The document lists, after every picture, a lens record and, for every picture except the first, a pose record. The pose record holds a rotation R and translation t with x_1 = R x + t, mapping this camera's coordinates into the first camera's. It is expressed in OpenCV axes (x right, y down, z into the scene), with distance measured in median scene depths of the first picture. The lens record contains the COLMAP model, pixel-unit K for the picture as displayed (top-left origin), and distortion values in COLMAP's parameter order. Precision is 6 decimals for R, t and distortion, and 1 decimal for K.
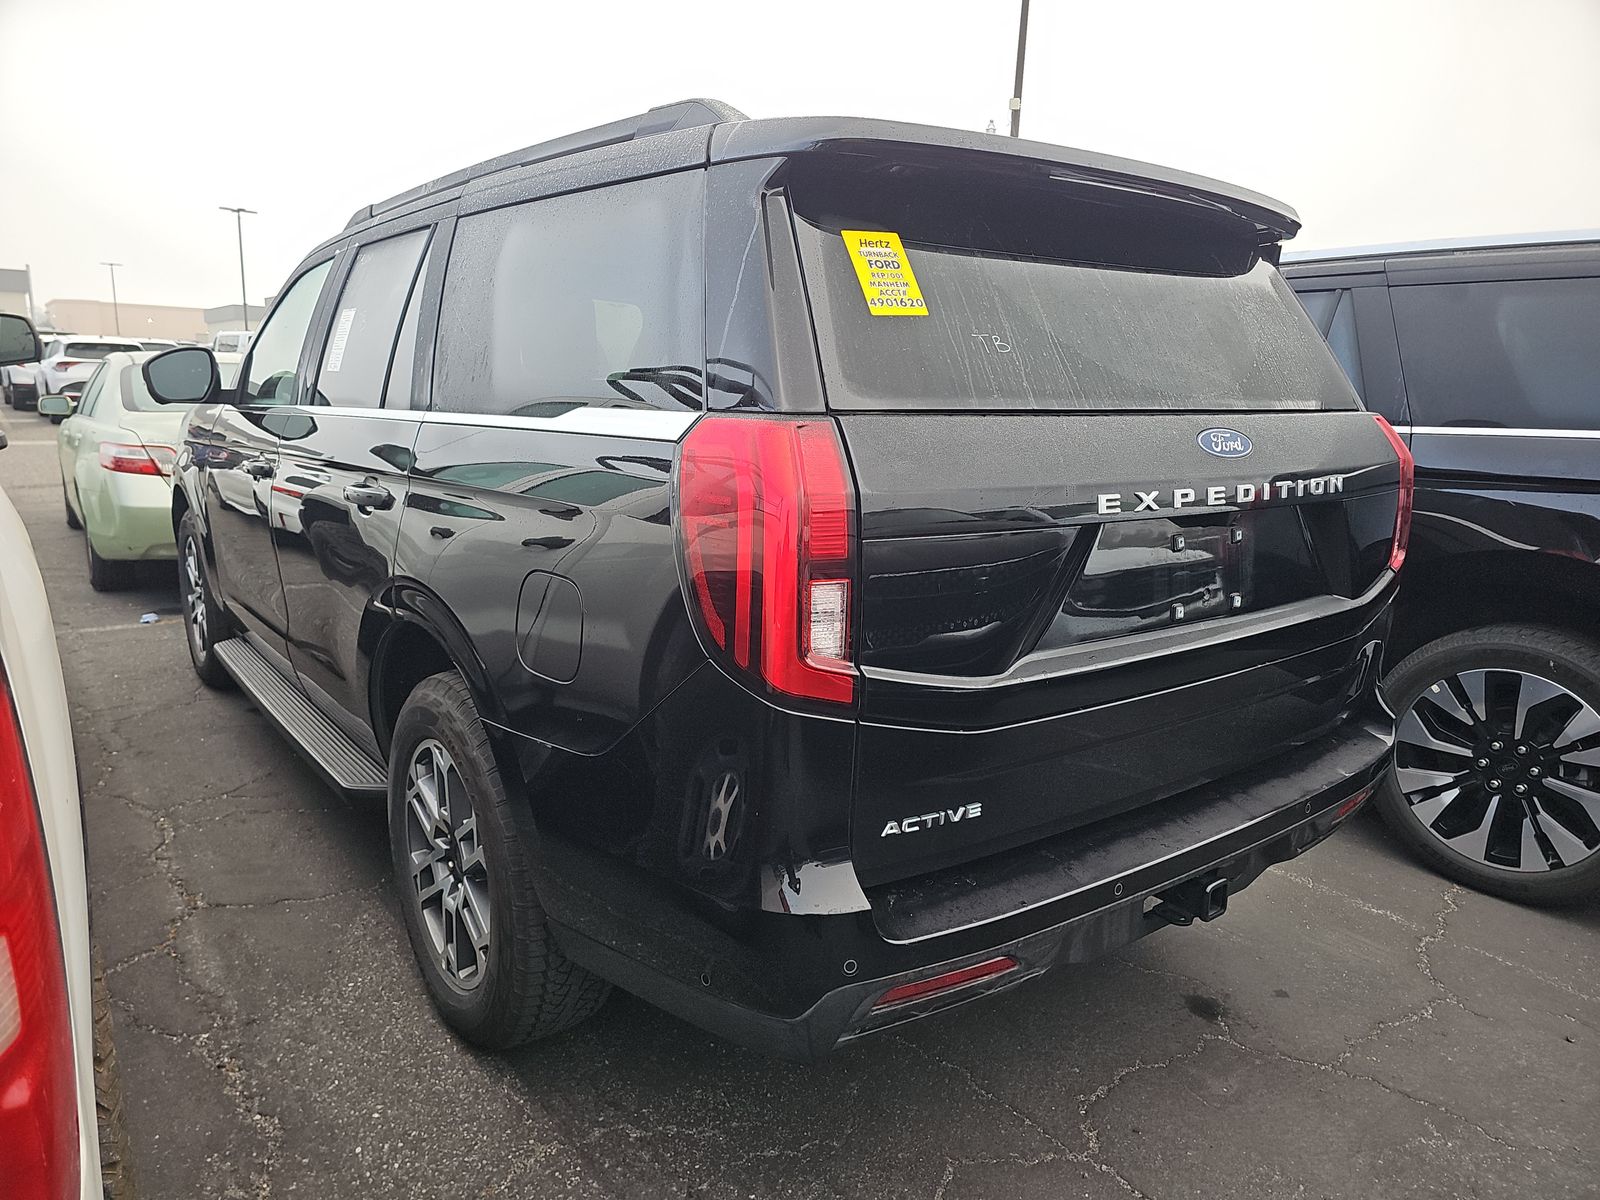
lens RADIAL K [[1091.0, 0, 793.2], [0, 1091.0, 612.6], [0, 0, 1]] dist [0.046221, -0.019906]
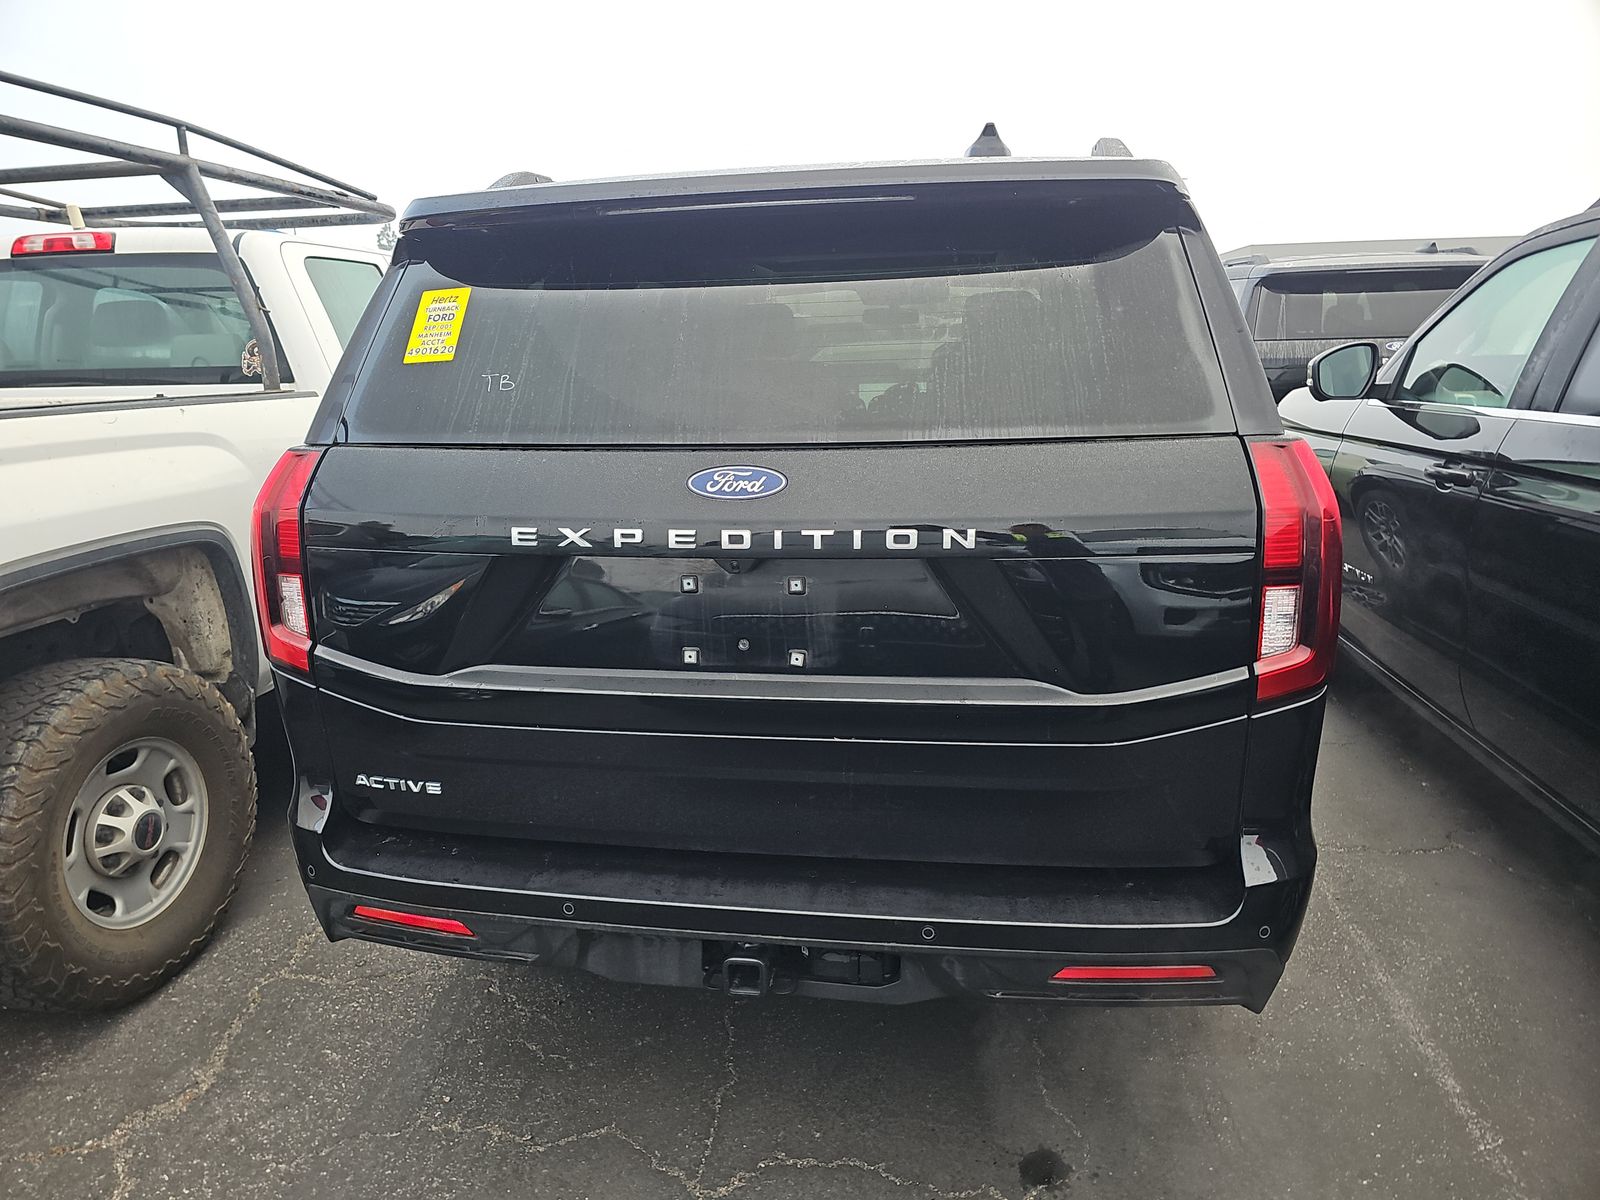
lens RADIAL K [[1091.0, 0, 785.7], [0, 1091.0, 596.3], [0, 0, 1]] dist [0.046221, -0.019906]
pose [[0.672739, 0.133478, -0.727741, 1.142239], [-0.114800, 0.990512, 0.075550, -0.140007], [0.730920, 0.032719, 0.681679, 0.436788]]
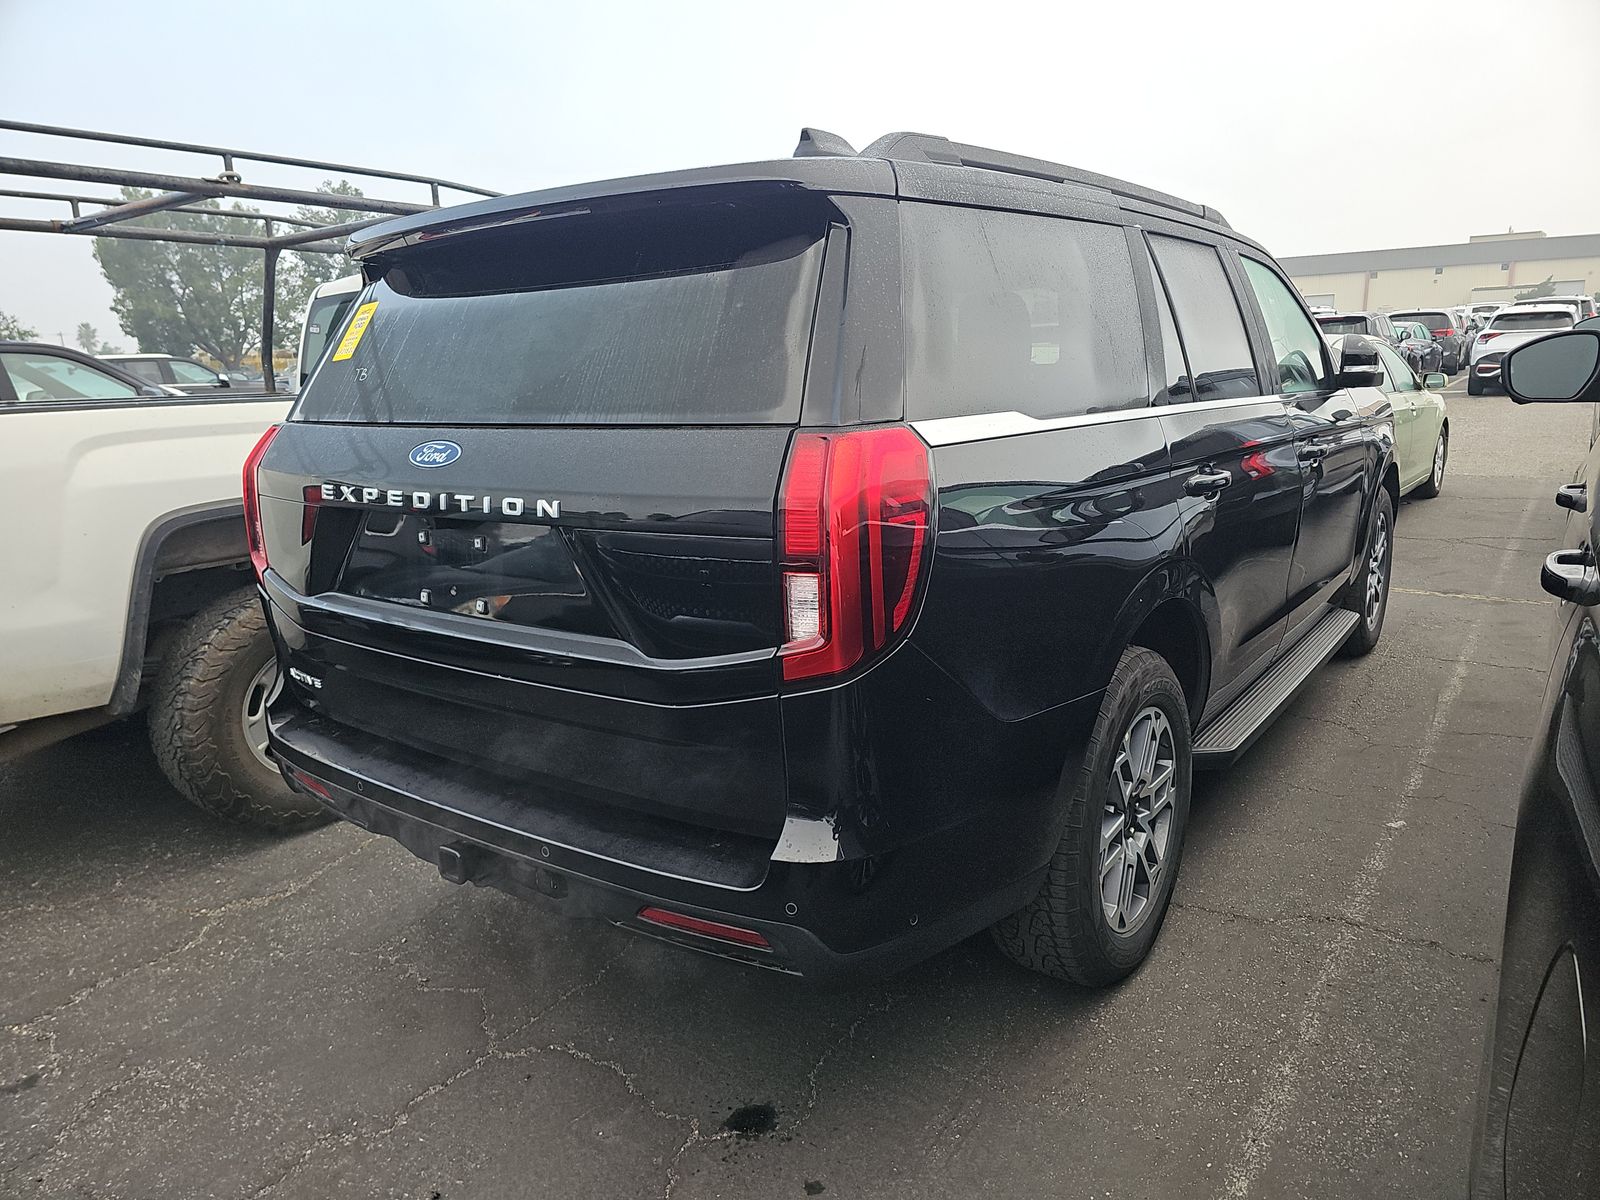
lens RADIAL K [[1091.0, 0, 805.4], [0, 1091.0, 607.8], [0, 0, 1]] dist [0.046221, -0.019906]
pose [[0.266929, 0.182859, -0.946209, 1.647585], [-0.159246, 0.976706, 0.143828, -0.232654], [0.950468, 0.112288, 0.289830, 1.102265]]
